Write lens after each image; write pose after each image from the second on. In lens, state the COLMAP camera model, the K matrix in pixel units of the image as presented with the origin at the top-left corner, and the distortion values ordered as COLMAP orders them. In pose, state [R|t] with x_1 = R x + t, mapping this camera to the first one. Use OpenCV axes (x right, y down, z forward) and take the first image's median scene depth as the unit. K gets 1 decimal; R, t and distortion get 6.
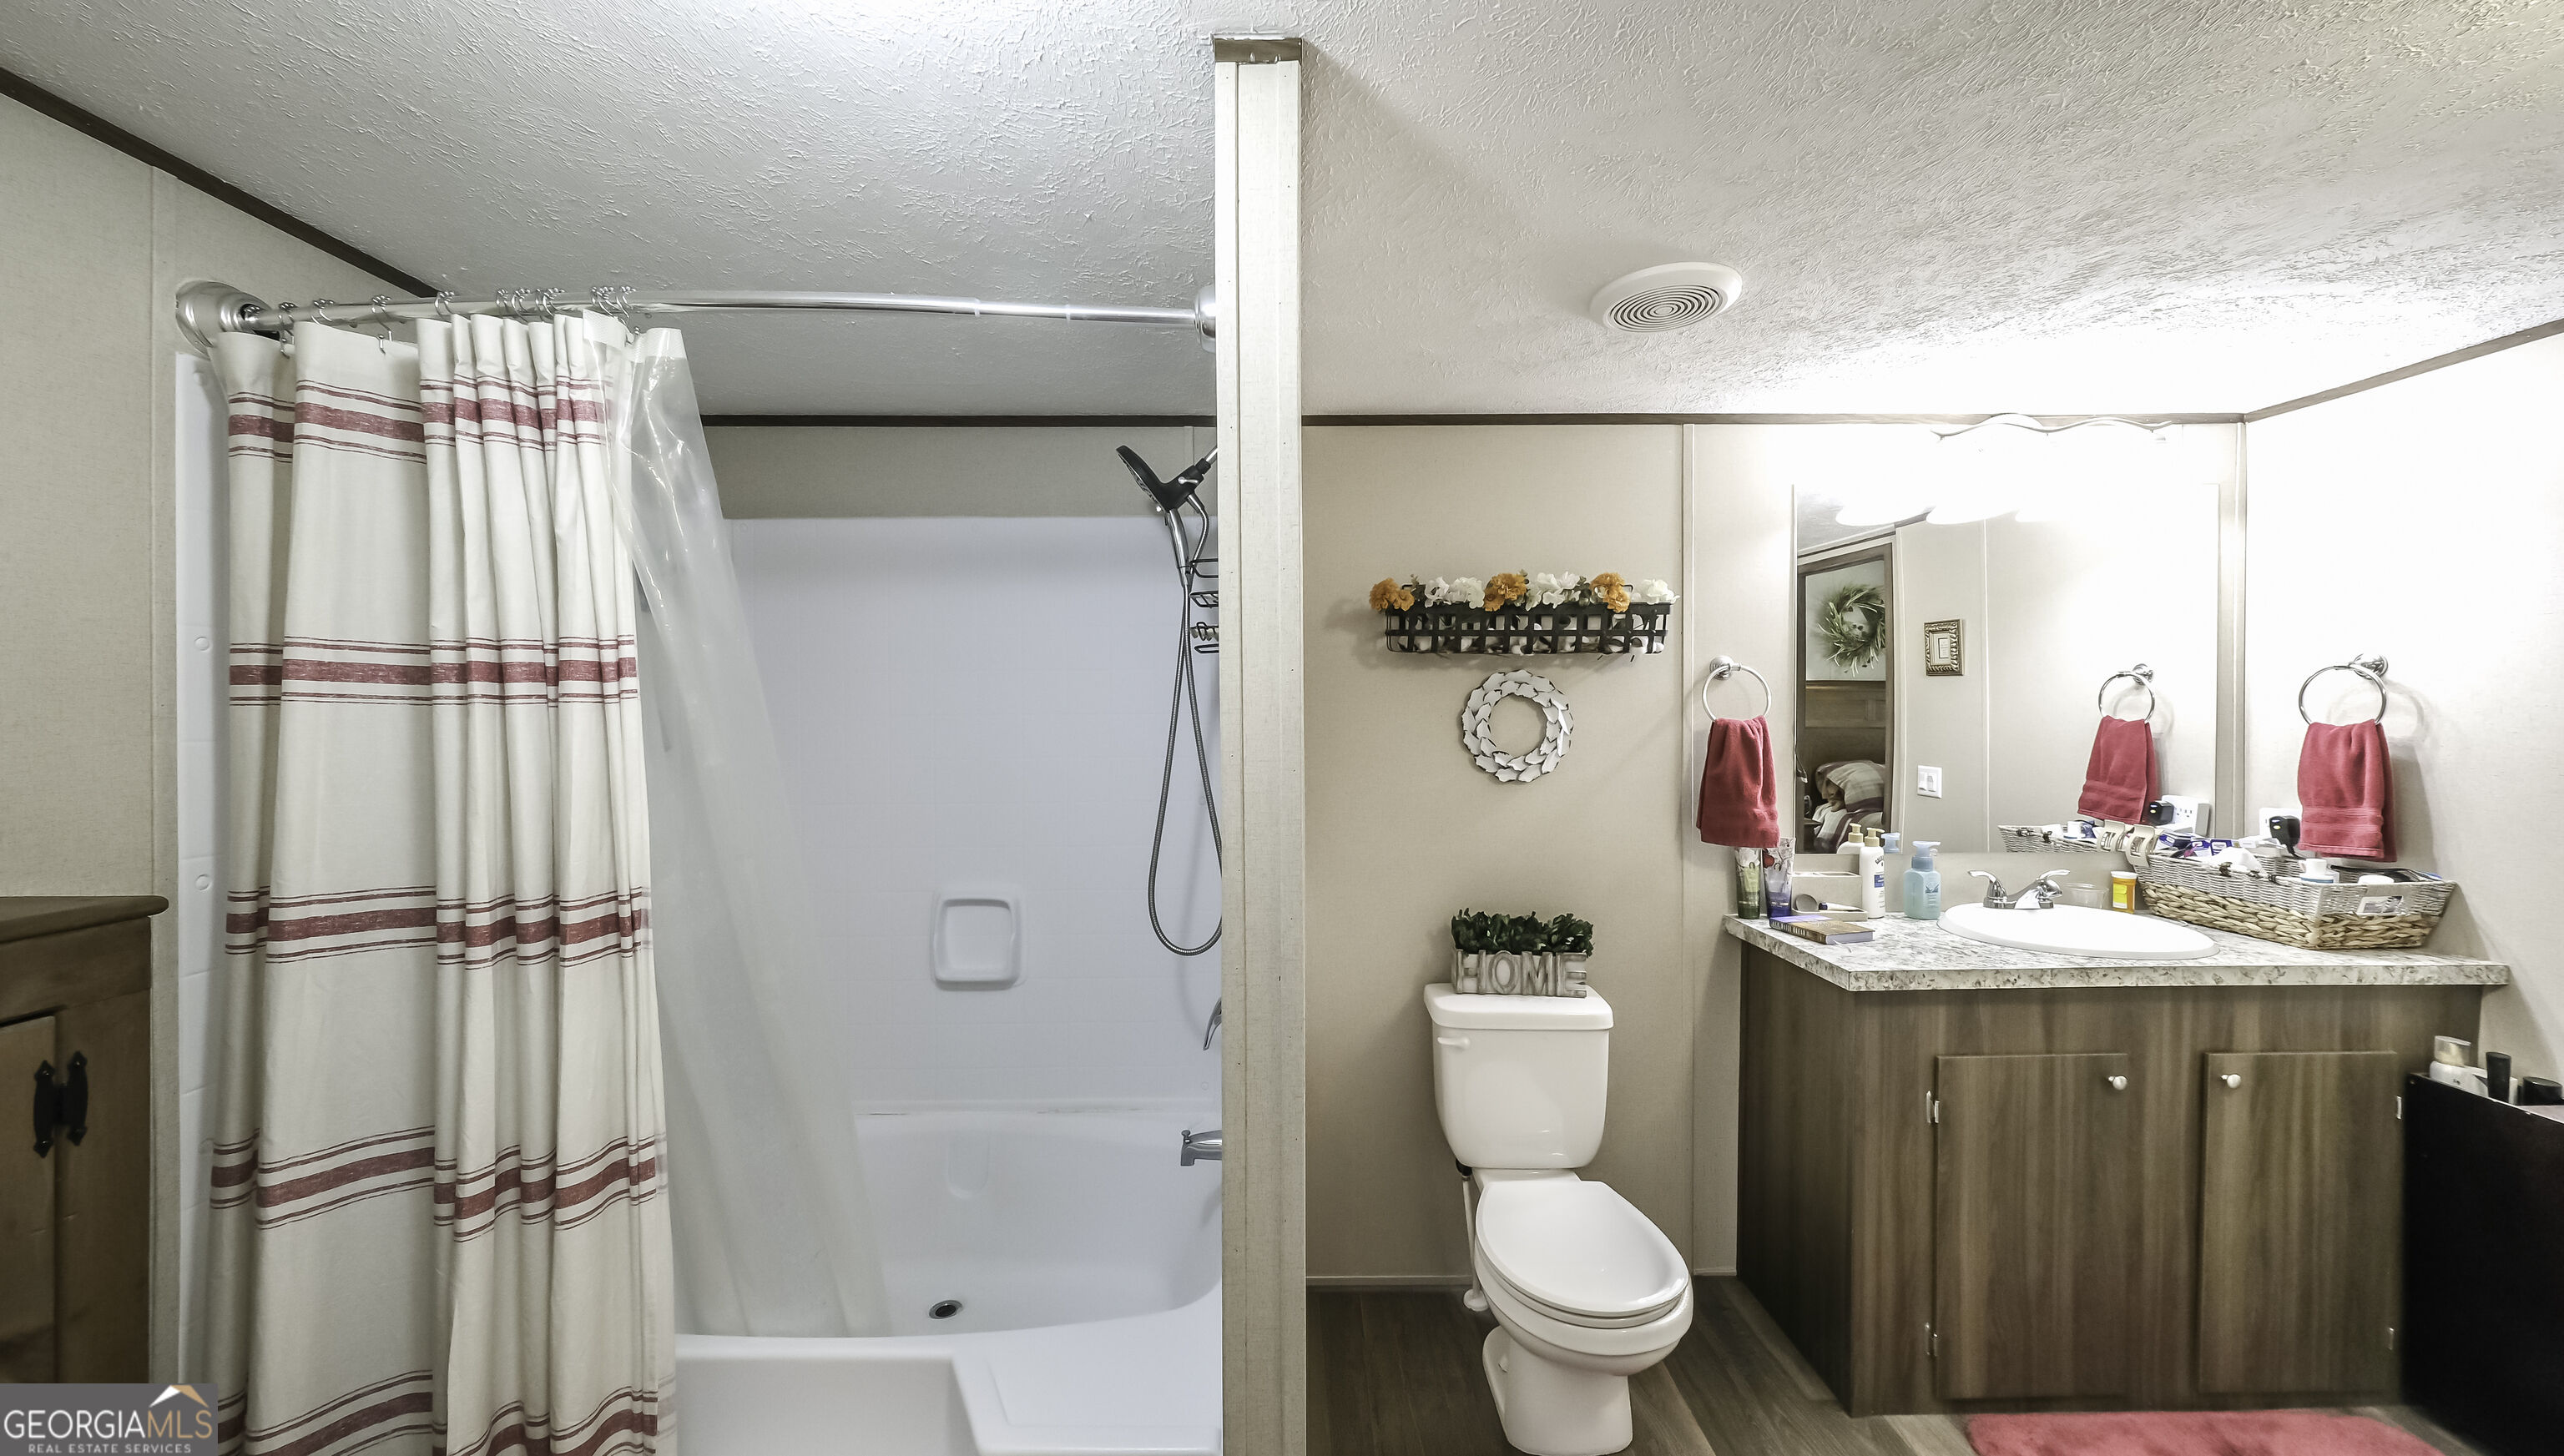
lens RADIAL K [[923.8, 0, 1284.5], [0, 923.8, 716.0], [0, 0, 1]] dist [-0.000829, 0.000175]
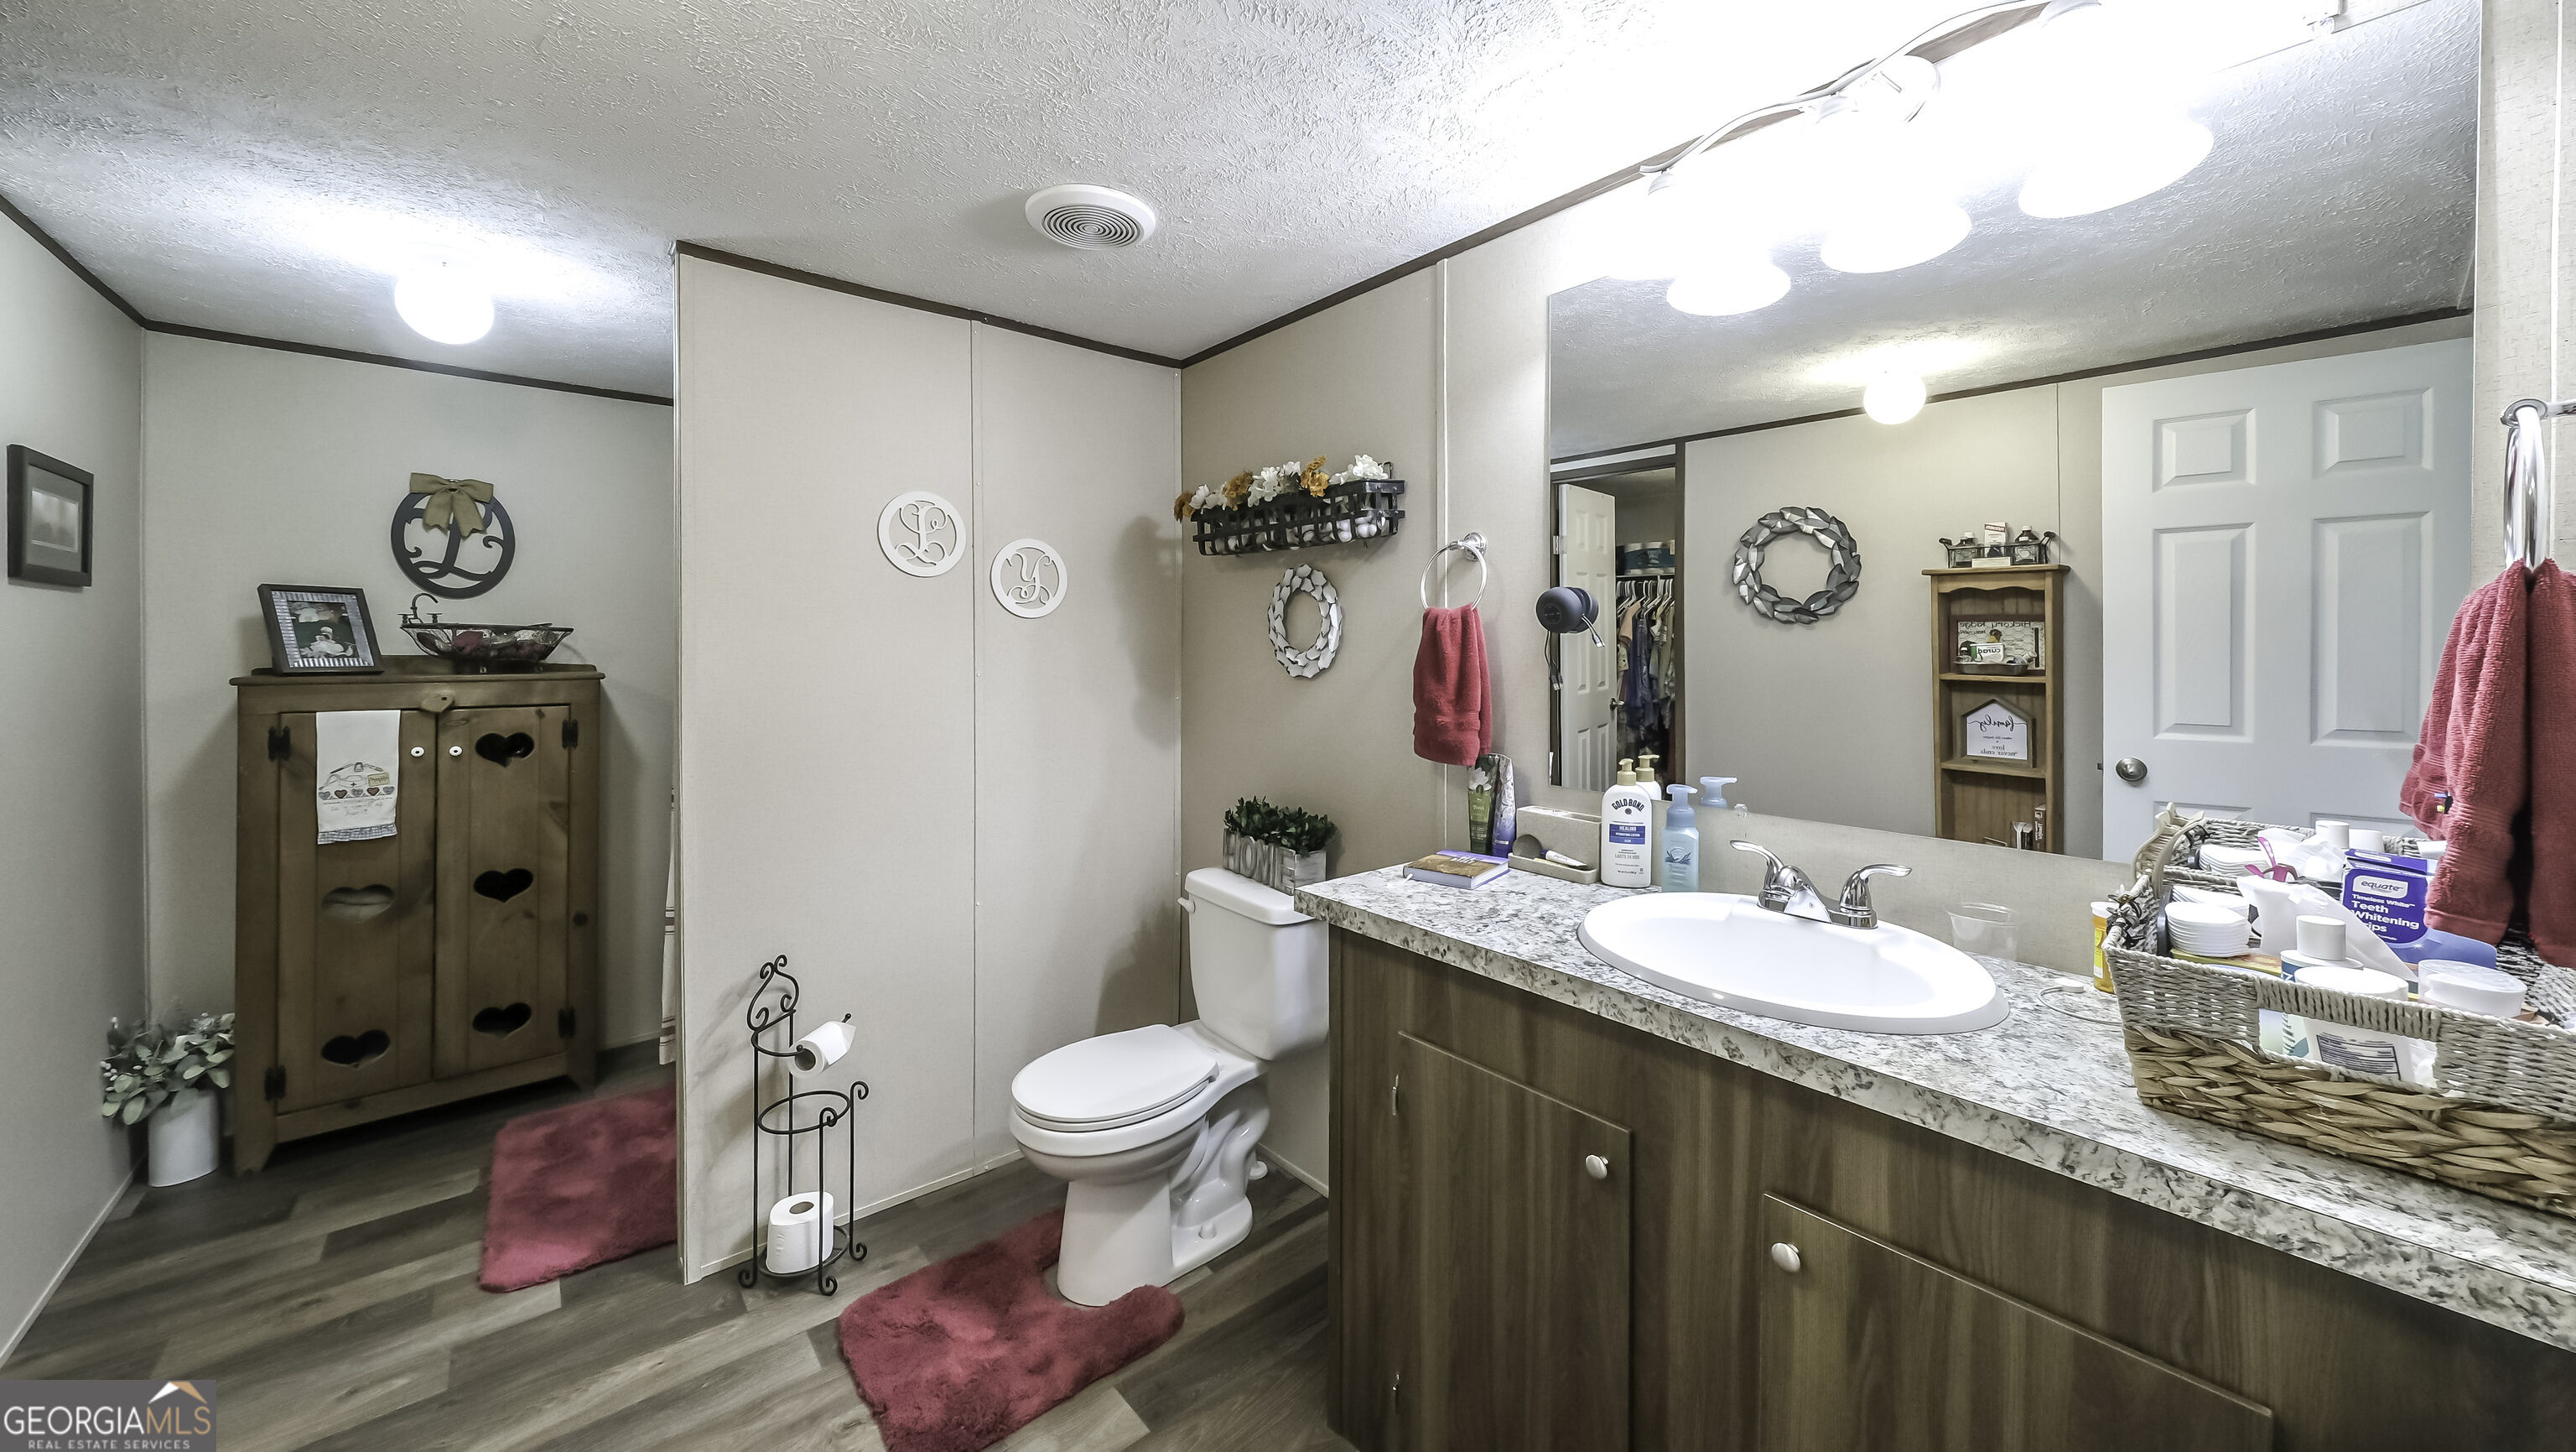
lens RADIAL K [[935.7, 0, 1283.8], [0, 935.7, 661.4], [0, 0, 1]] dist [0.000957, -0.000004]
pose [[0.625289, 0.019350, -0.780153, 1.030872], [-0.013221, 0.999812, 0.014202, 0.040427], [0.780281, 0.001434, 0.625427, 0.357318]]
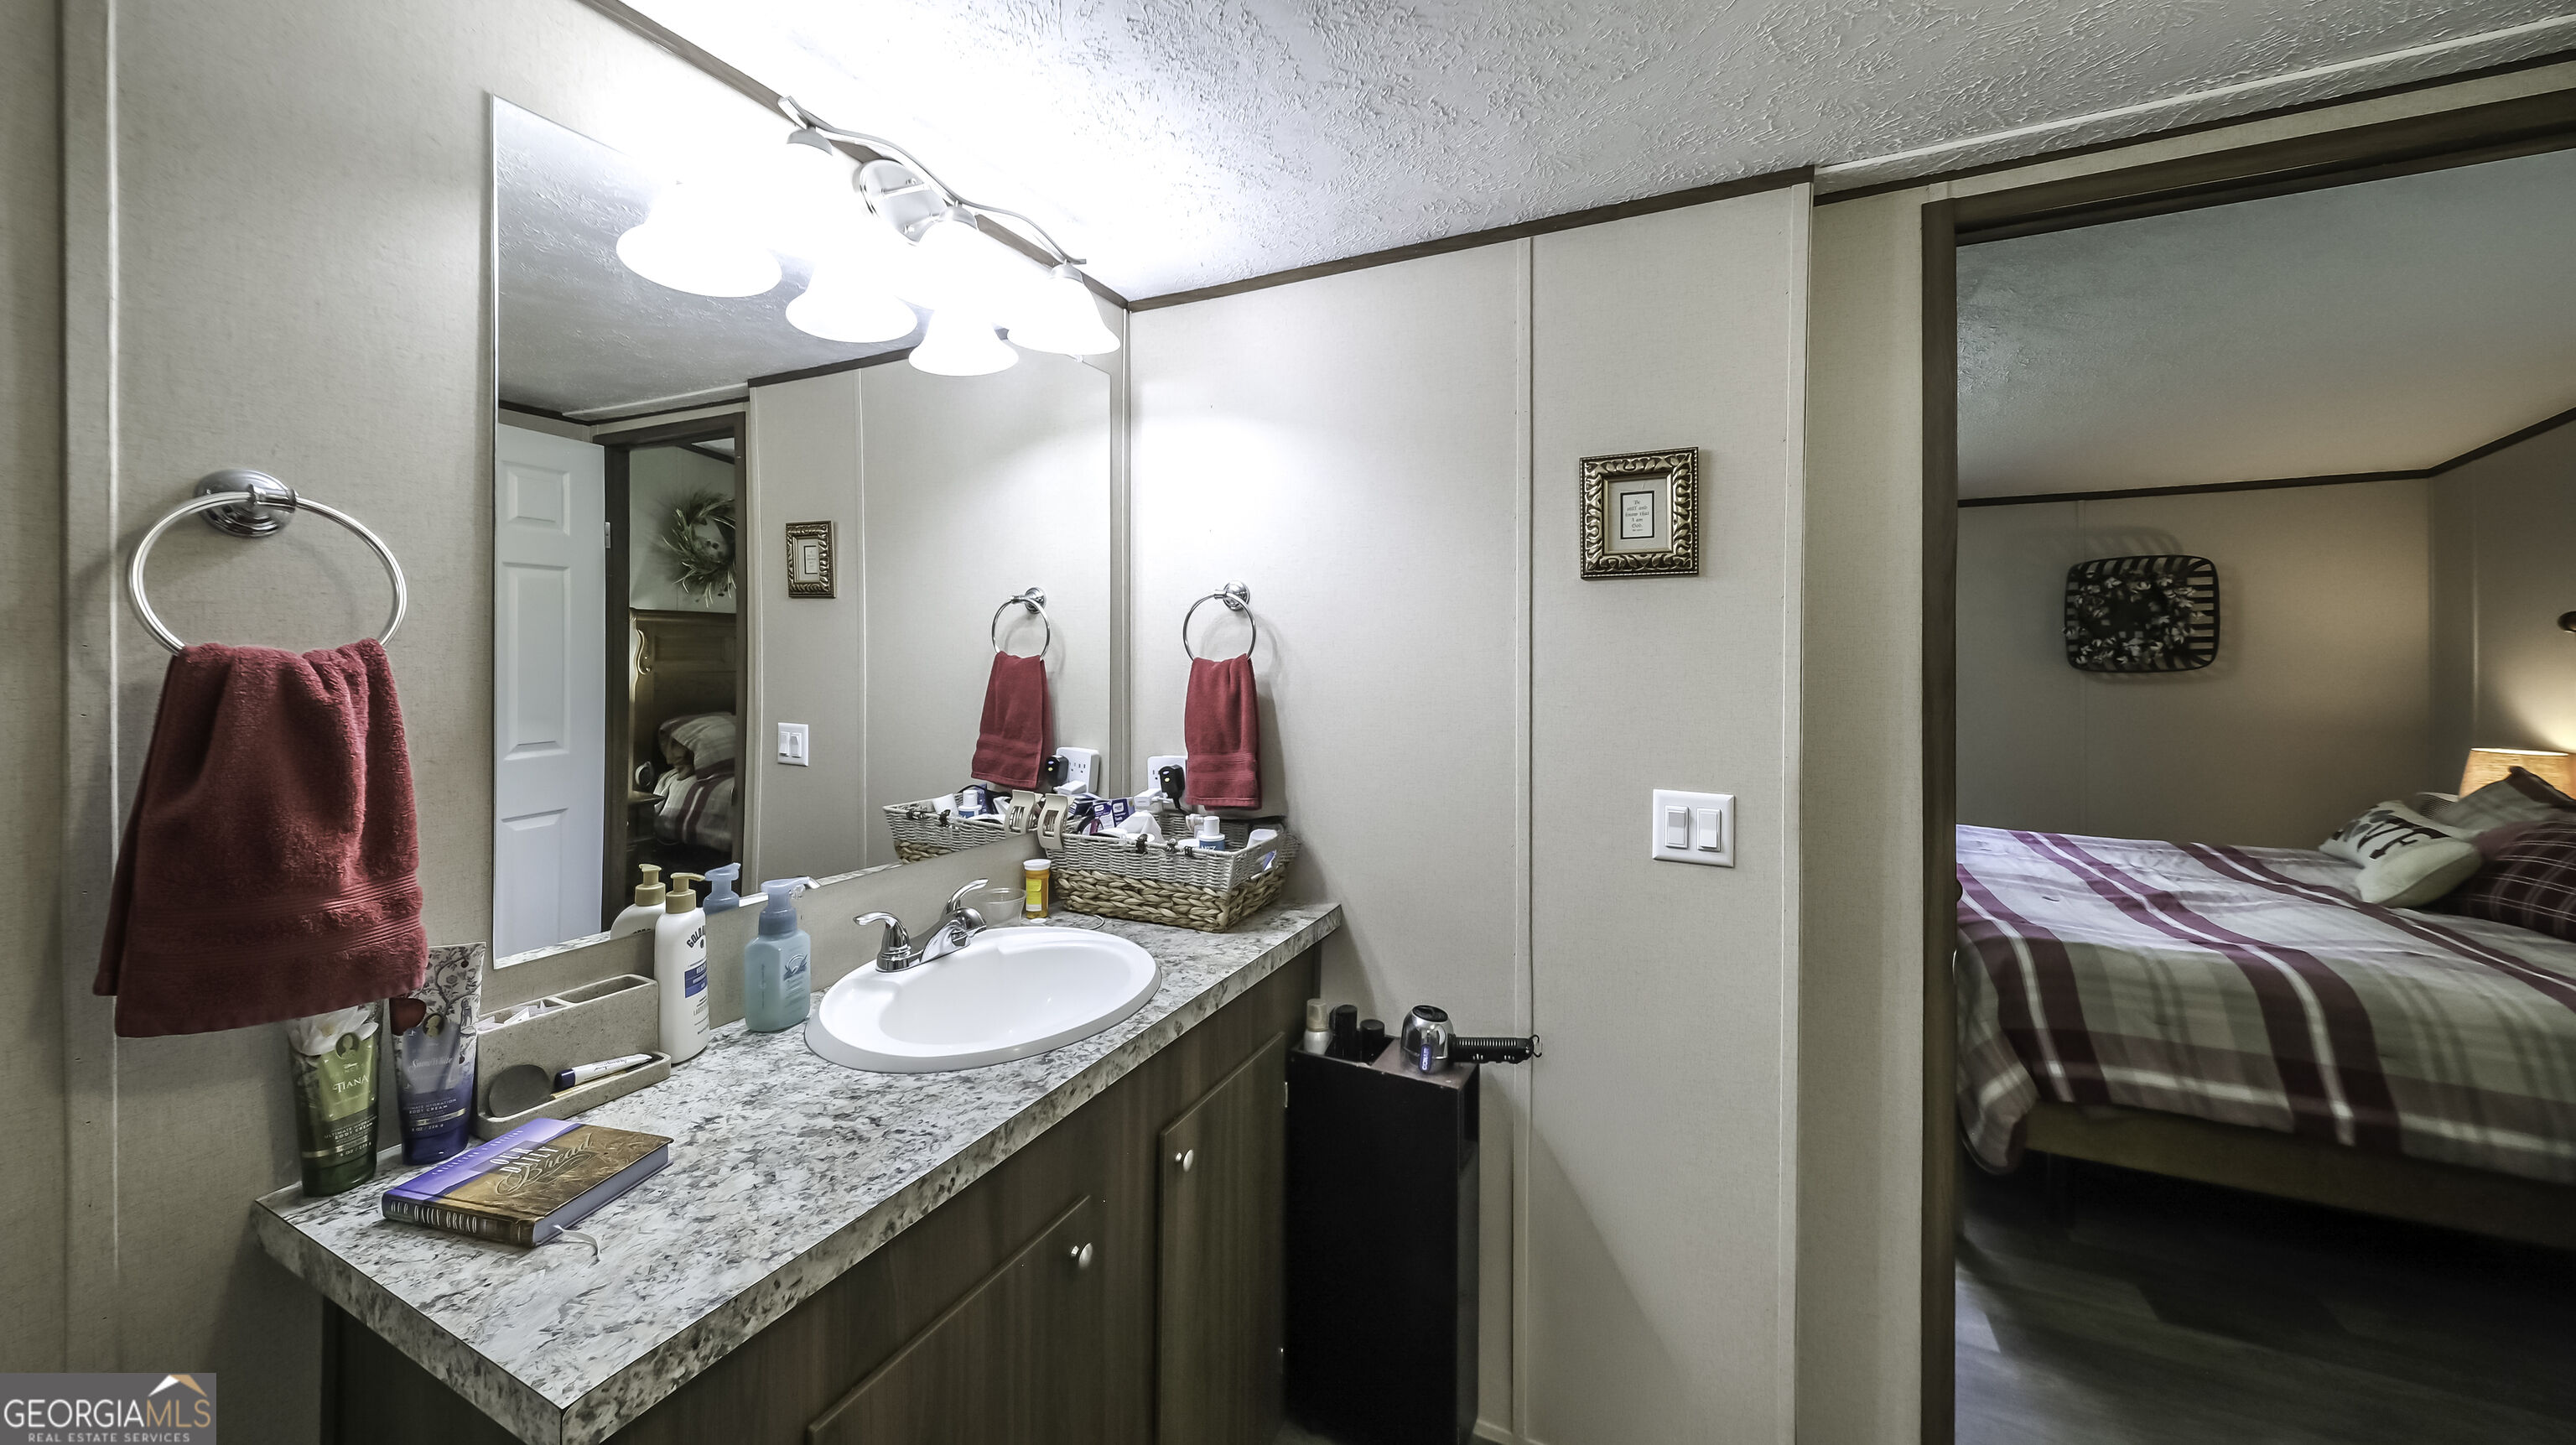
lens RADIAL K [[900.2, 0, 1281.7], [0, 900.2, 669.8], [0, 0, 1]] dist [-0.014779, -0.000070]
pose [[0.449722, -0.009753, 0.893116, 0.362300], [-0.000361, 0.999938, 0.011101, 0.008411], [-0.893169, -0.005314, 0.449690, 0.510175]]
